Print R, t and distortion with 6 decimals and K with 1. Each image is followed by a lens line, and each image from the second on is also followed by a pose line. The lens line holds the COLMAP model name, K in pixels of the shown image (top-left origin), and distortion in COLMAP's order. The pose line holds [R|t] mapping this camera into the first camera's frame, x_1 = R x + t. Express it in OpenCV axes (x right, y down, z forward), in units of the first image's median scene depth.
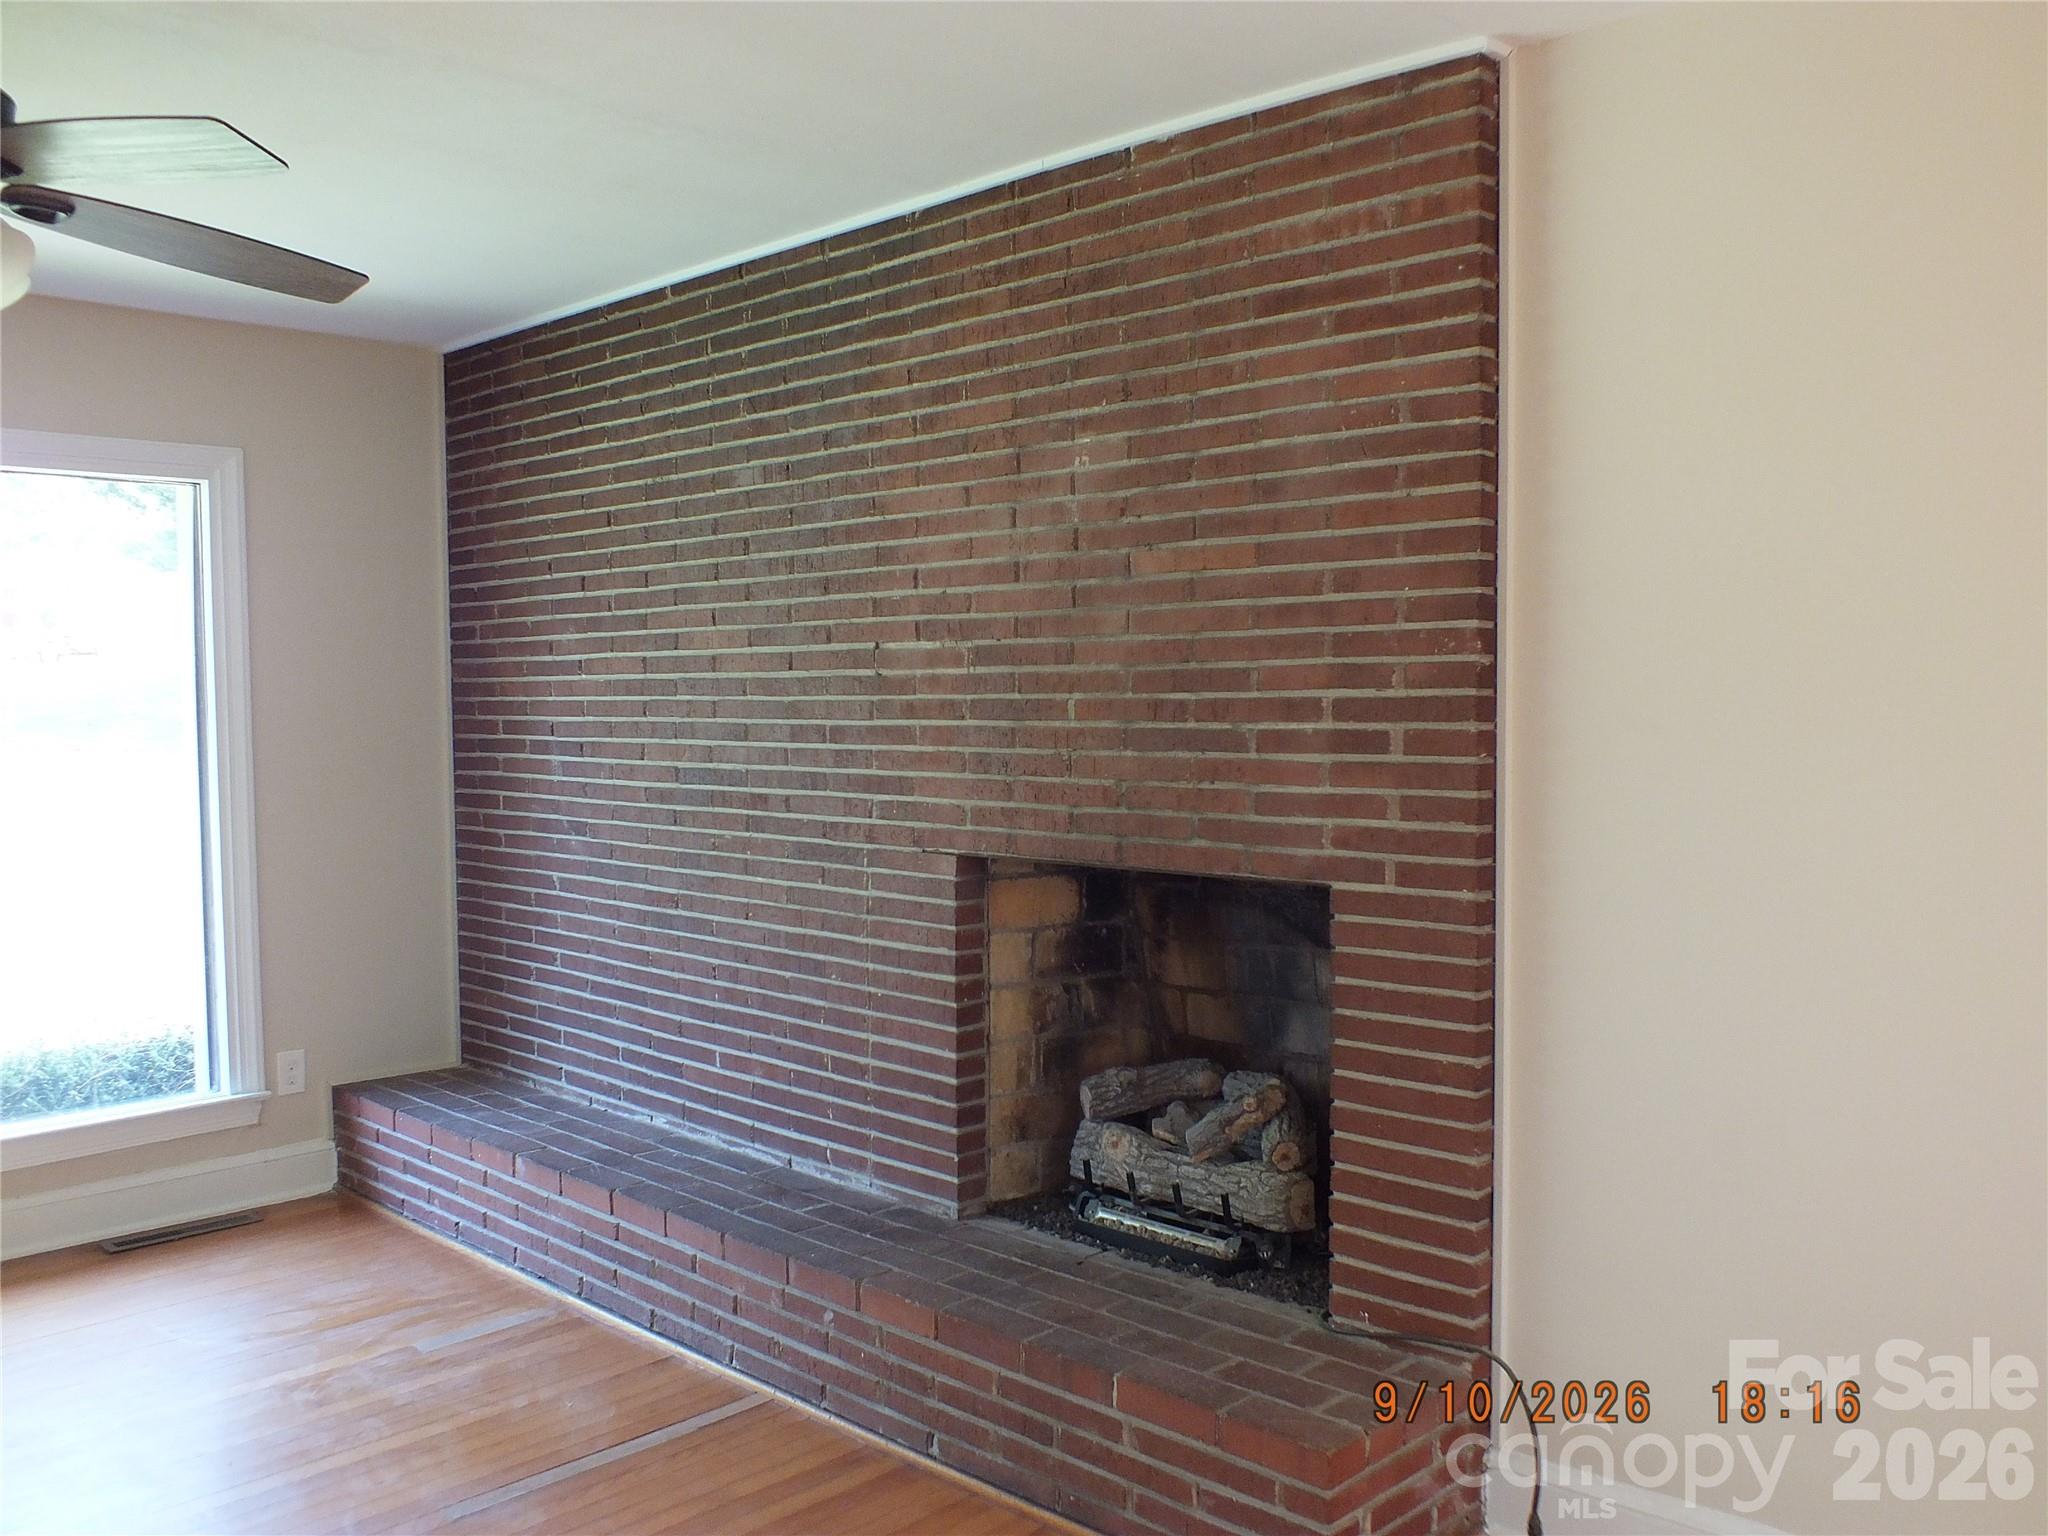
lens RADIAL K [[1729.3, 0, 1013.6], [0, 1729.3, 772.3], [0, 0, 1]] dist [-0.072266, 0.046406]
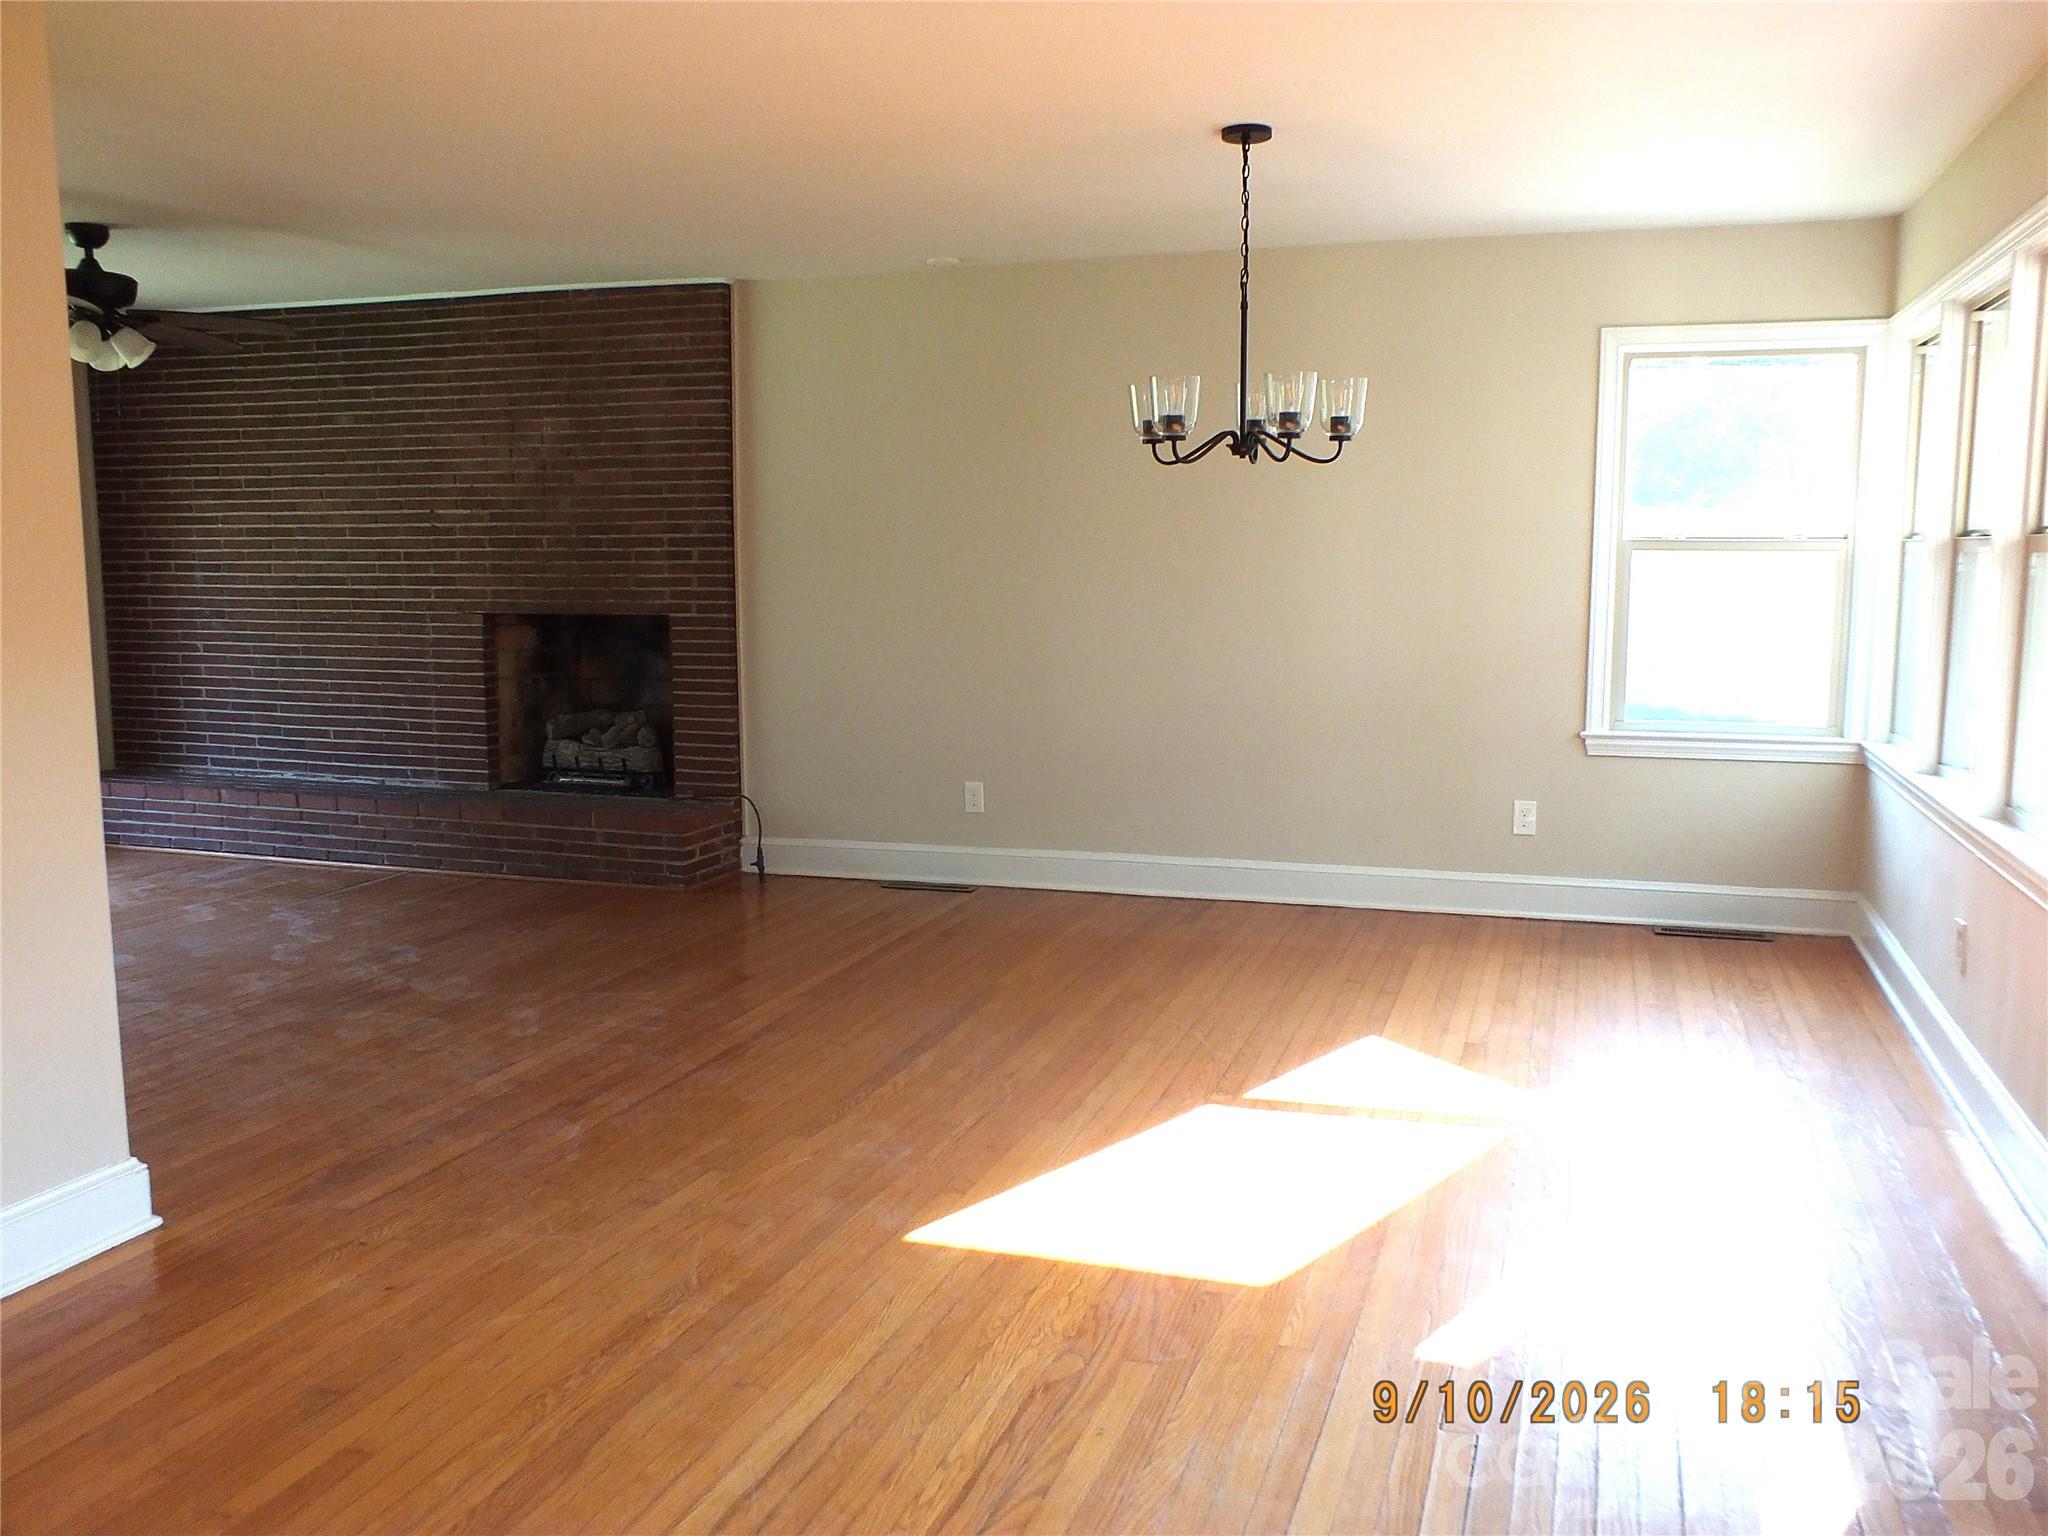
lens RADIAL K [[1708.5, 0, 1027.3], [0, 1708.5, 770.6], [0, 0, 1]] dist [-0.057084, 0.037181]
pose [[0.903847, -0.053028, 0.424557, -0.325882], [0.014761, 0.995564, 0.092924, 0.056828], [-0.427601, -0.077722, 0.900620, -1.162472]]
